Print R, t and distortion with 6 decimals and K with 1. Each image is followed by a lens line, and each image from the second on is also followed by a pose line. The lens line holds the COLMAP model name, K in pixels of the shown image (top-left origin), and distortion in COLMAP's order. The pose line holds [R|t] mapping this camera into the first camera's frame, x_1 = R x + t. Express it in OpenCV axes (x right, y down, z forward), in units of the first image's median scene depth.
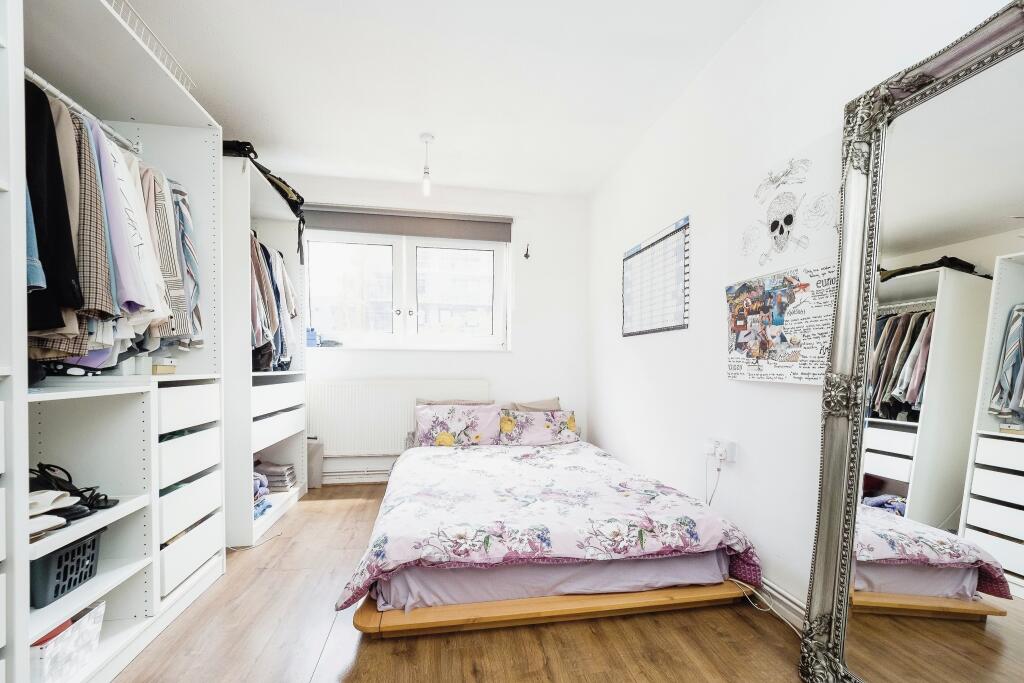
lens RADIAL K [[428.0, 0, 511.0], [0, 428.0, 375.6], [0, 0, 1]] dist [-0.008802, -0.000141]
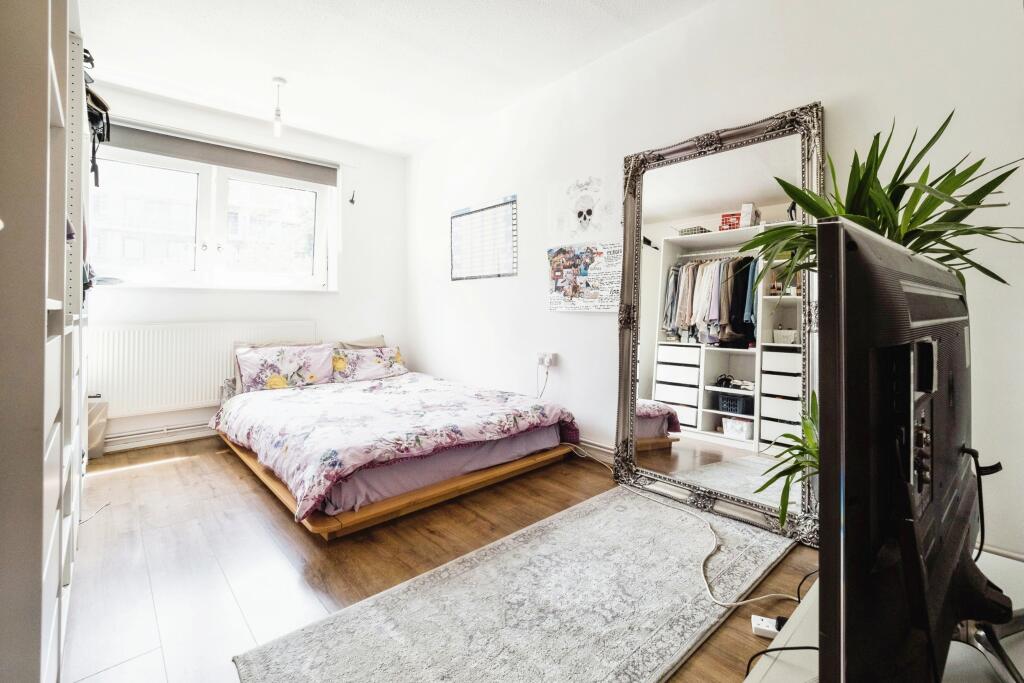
lens RADIAL K [[417.0, 0, 511.3], [0, 417.0, 304.6], [0, 0, 1]] dist [0.000040, -0.000070]
pose [[0.860047, -0.008347, 0.510147, -0.393287], [0.023808, 0.999434, -0.023785, 0.018519], [-0.509660, 0.032602, 0.859758, -0.197870]]
